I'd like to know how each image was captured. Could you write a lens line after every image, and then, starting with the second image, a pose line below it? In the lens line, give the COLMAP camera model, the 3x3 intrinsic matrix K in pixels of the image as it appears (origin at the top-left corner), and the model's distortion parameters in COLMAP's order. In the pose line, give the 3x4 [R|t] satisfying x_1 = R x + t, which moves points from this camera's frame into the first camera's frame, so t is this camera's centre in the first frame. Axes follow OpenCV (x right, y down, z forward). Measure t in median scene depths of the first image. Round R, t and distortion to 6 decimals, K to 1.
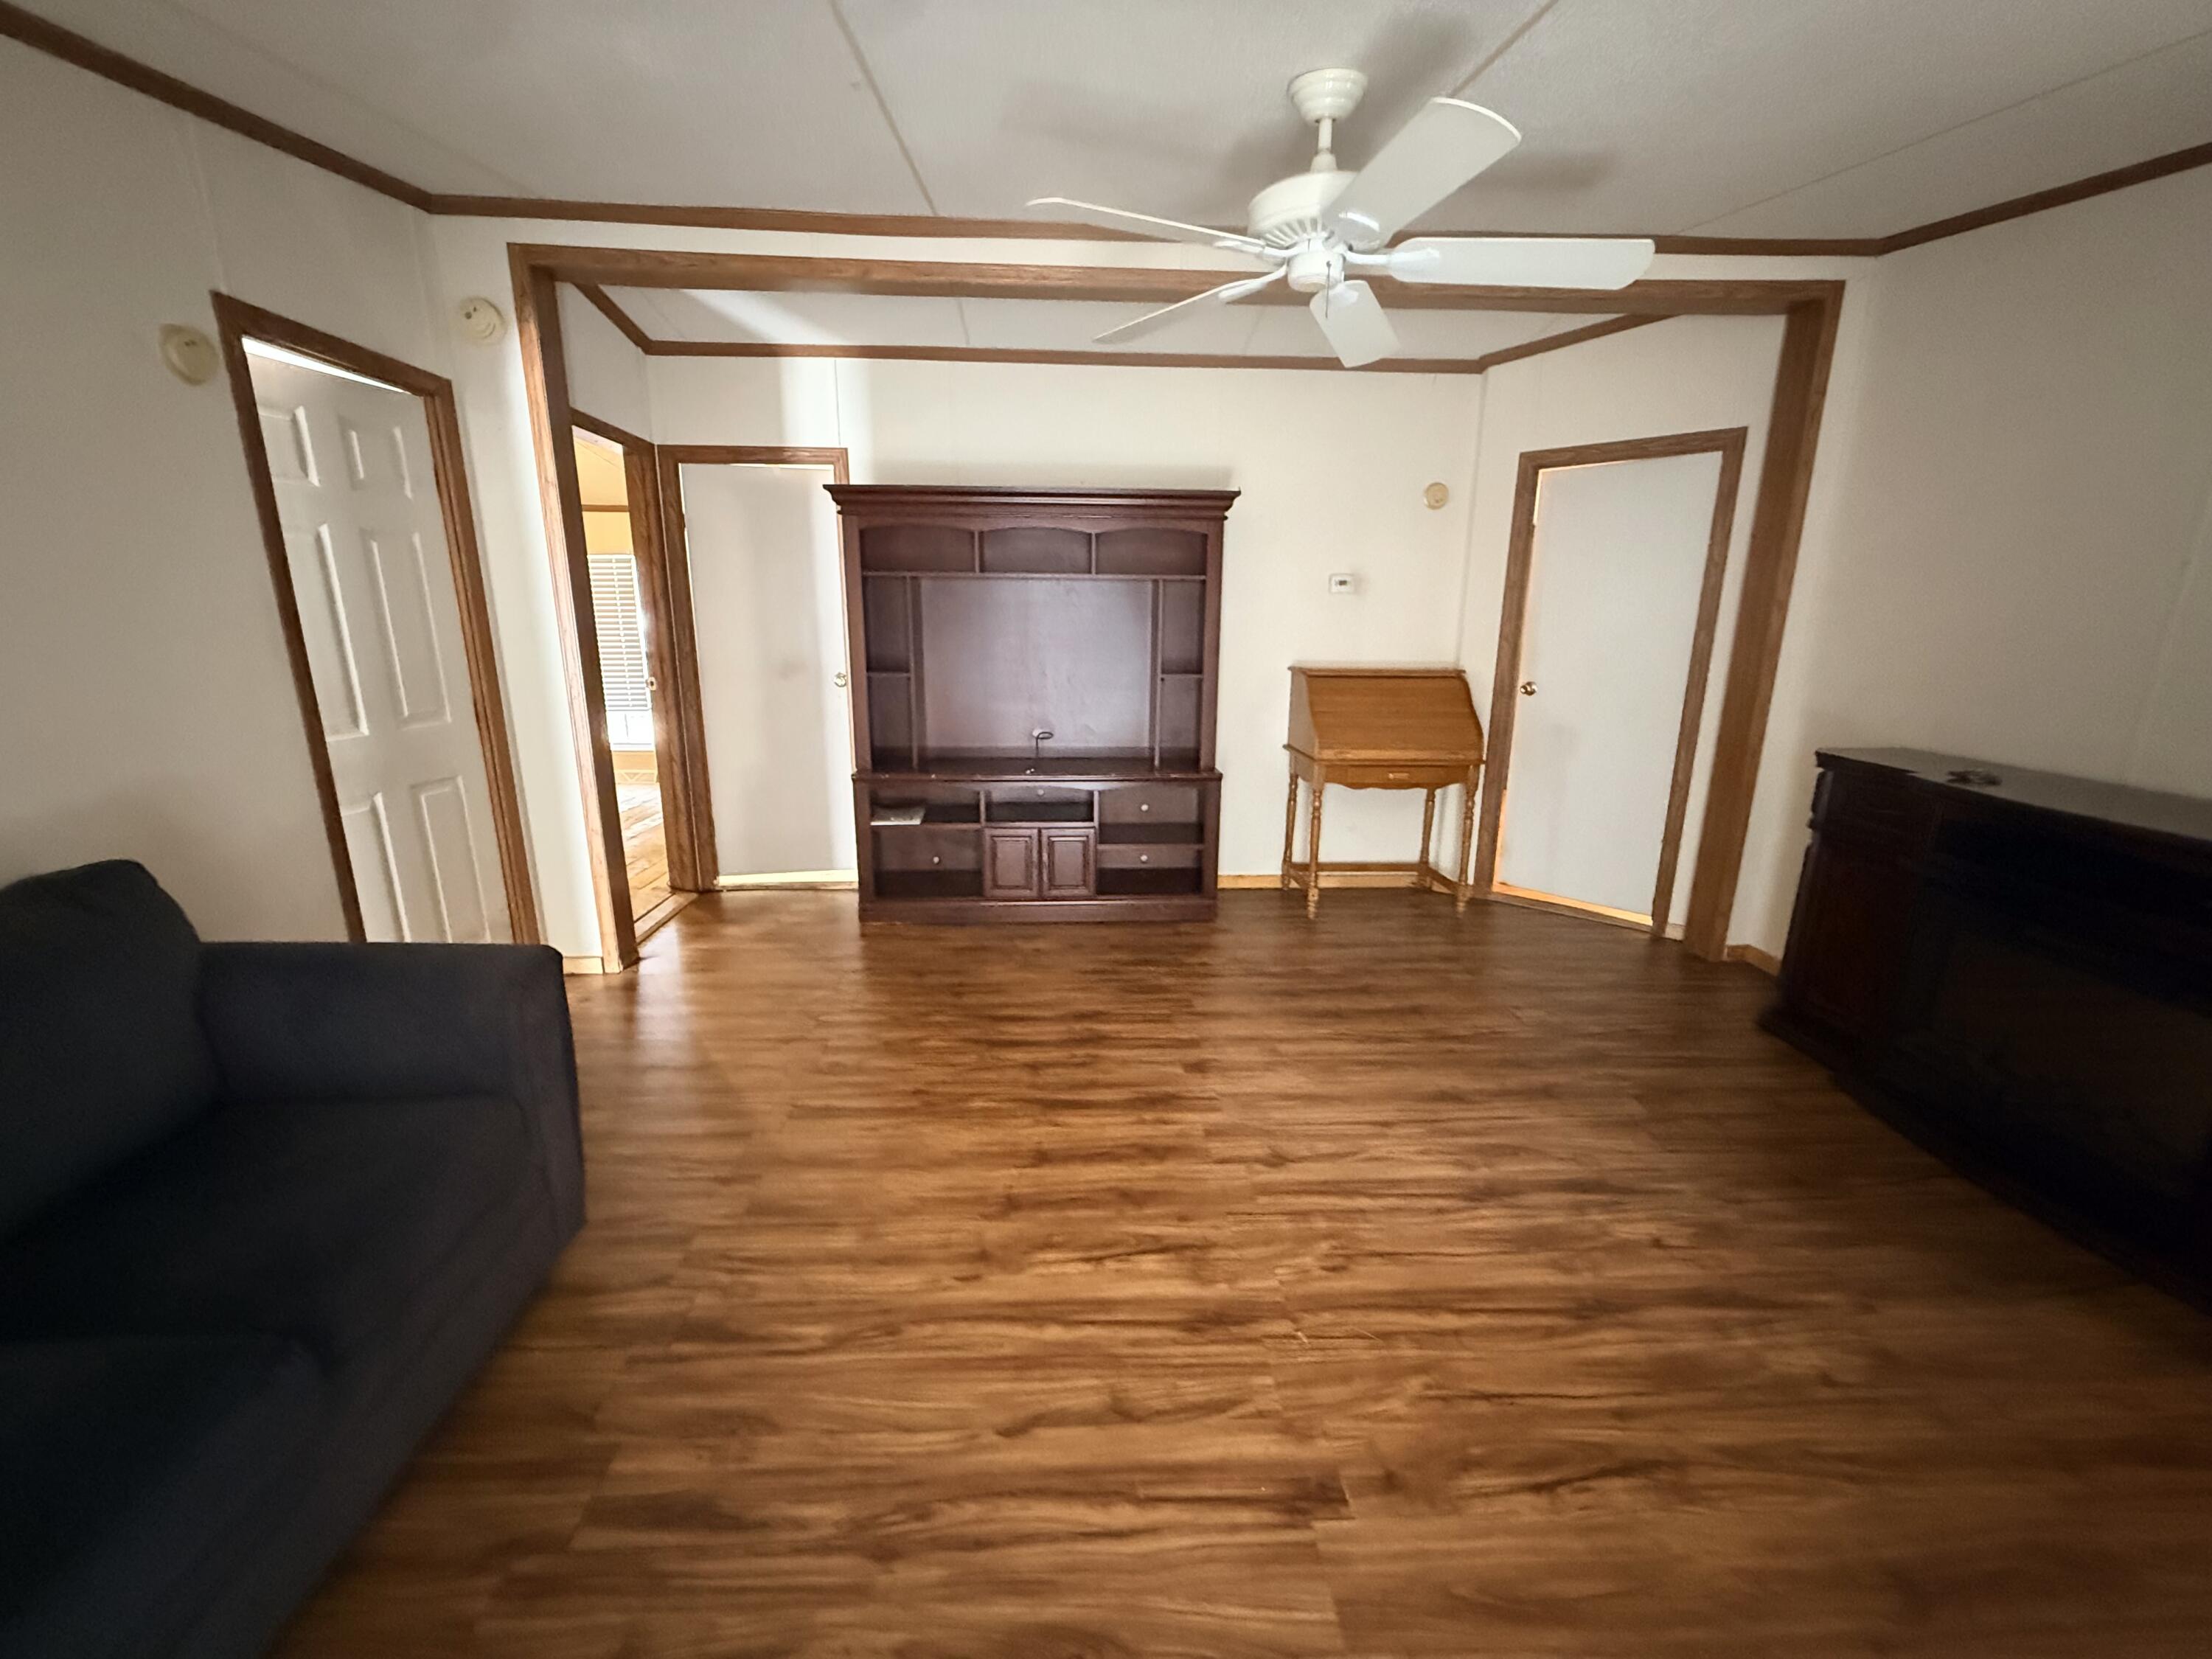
lens RADIAL K [[879.5, 0, 1105.1], [0, 879.5, 827.8], [0, 0, 1]] dist [0.003262, 0.000579]
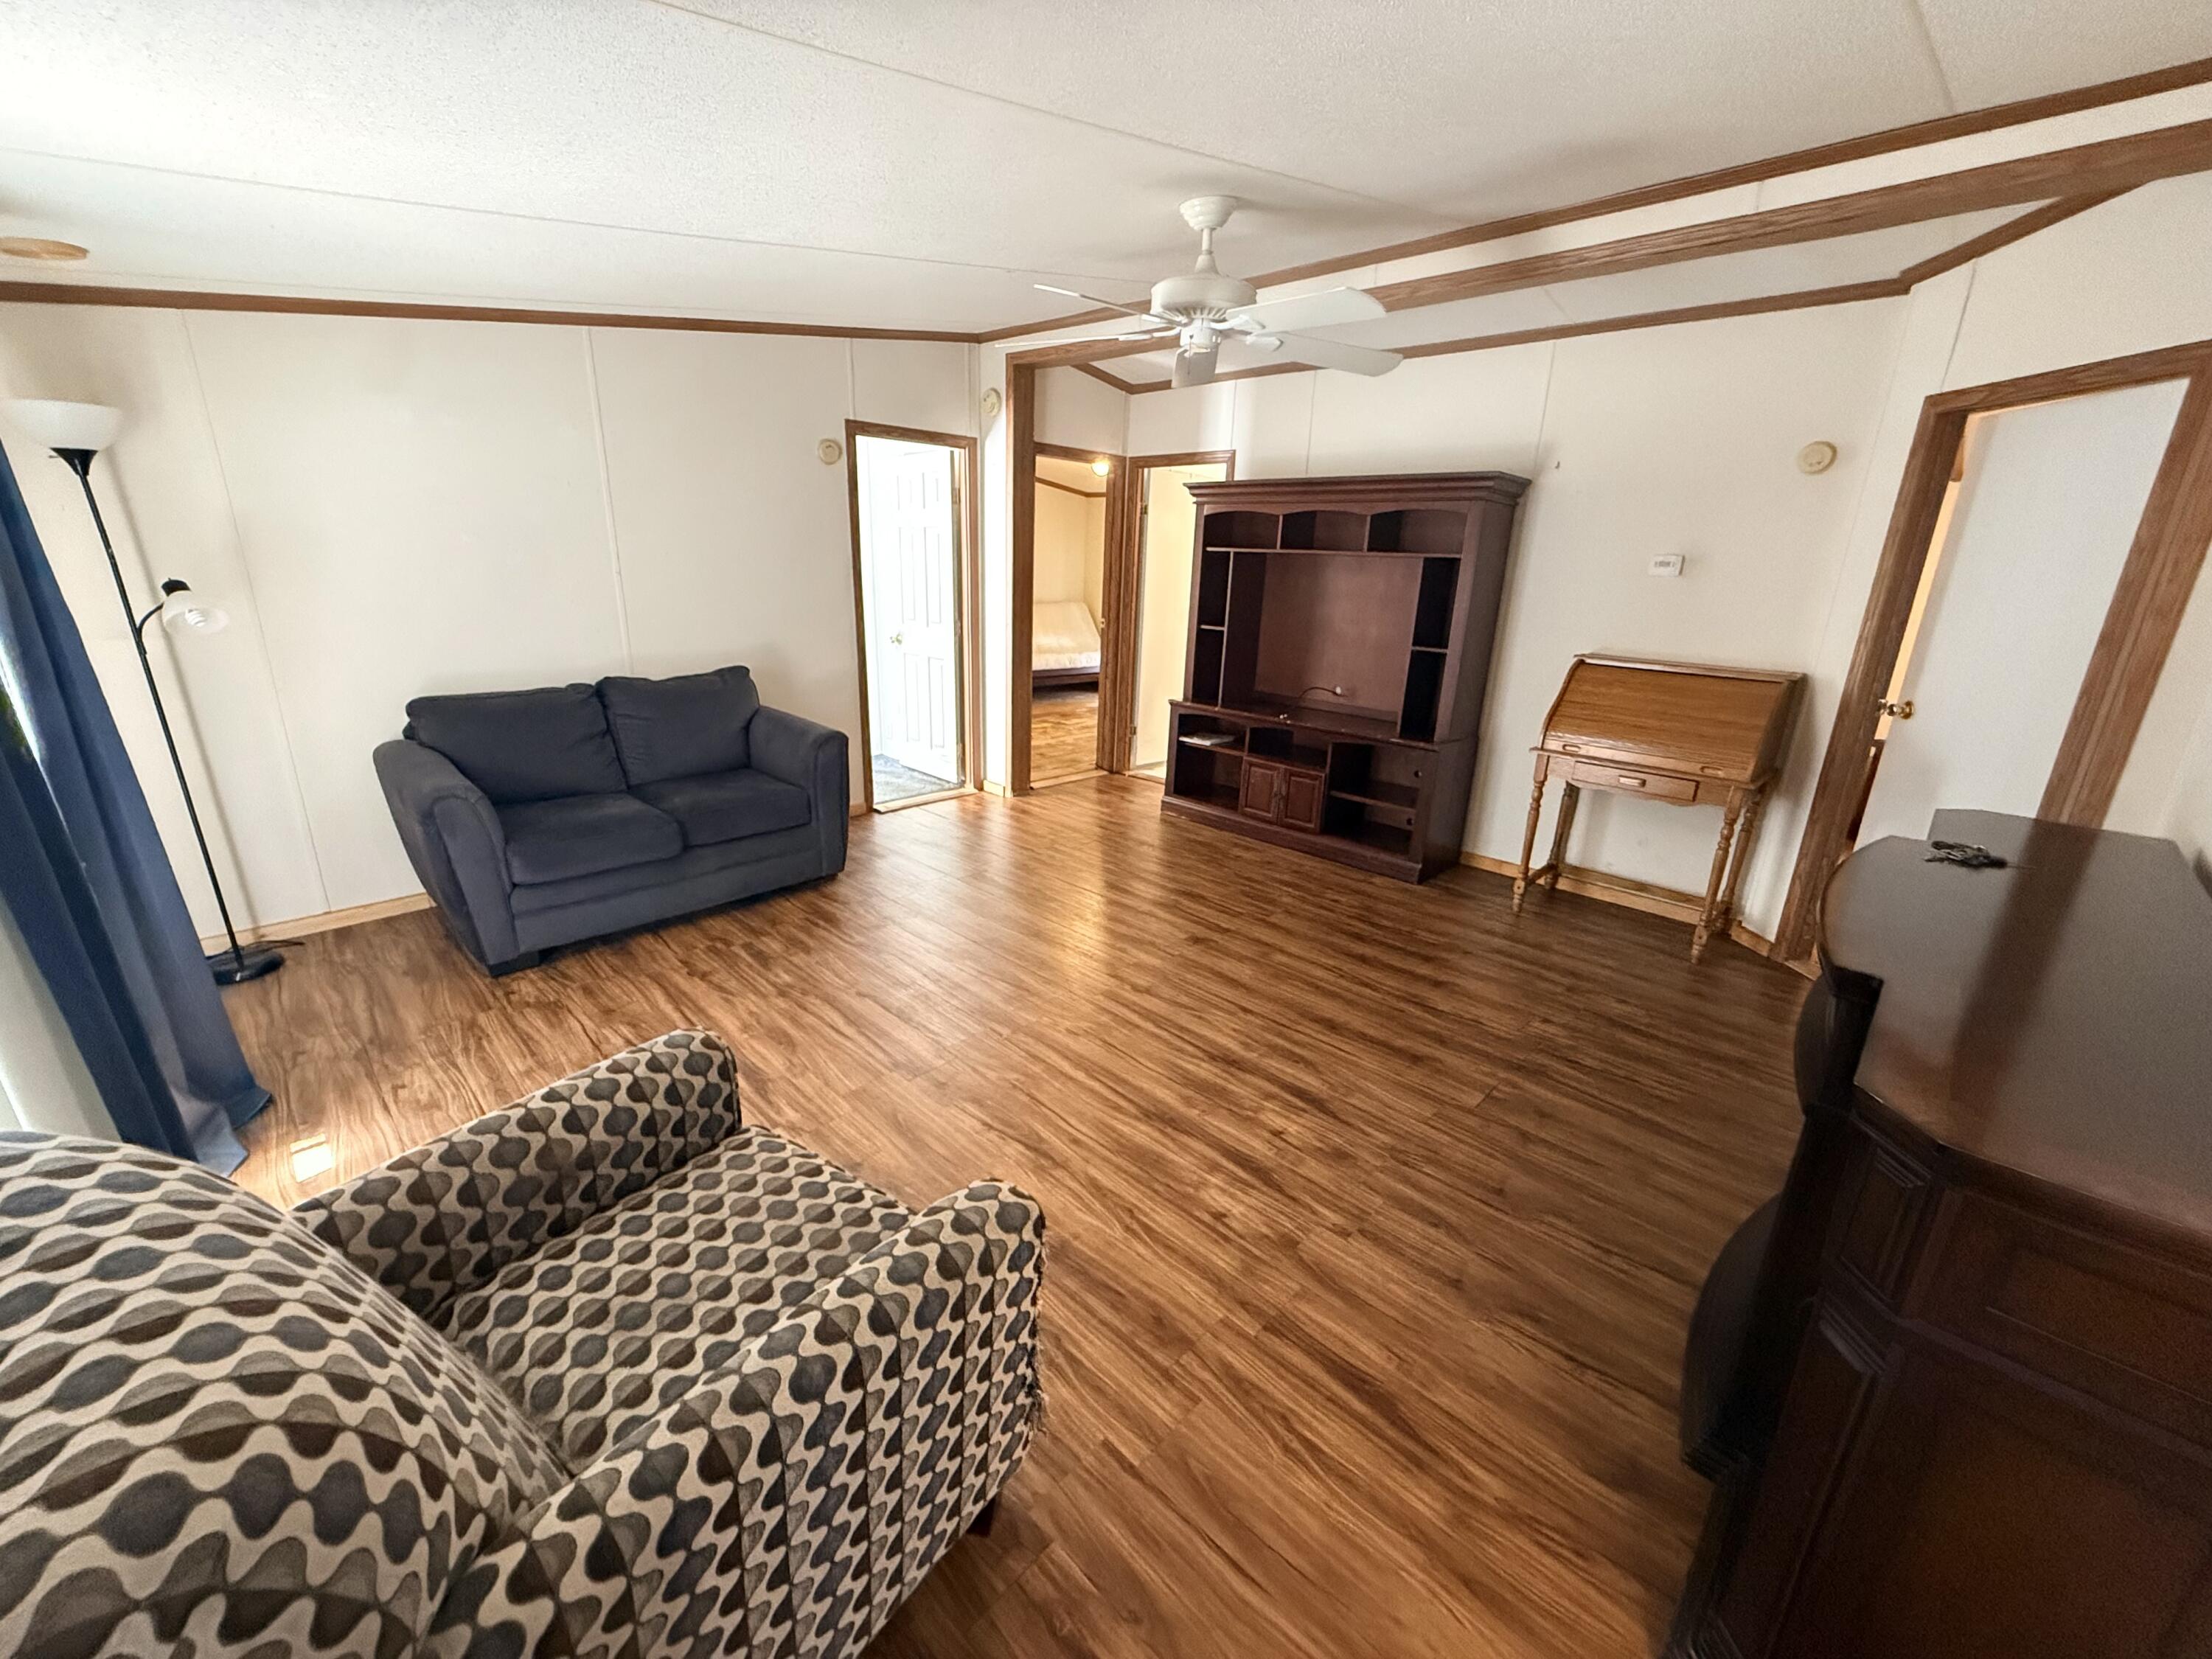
lens RADIAL K [[879.5, 0, 1109.4], [0, 879.5, 830.9], [0, 0, 1]] dist [0.003262, 0.000579]
pose [[0.682557, 0.233347, -0.692579, 0.828532], [-0.203837, 0.970835, 0.126211, -0.020440], [0.701831, 0.055027, 0.710215, -0.019778]]
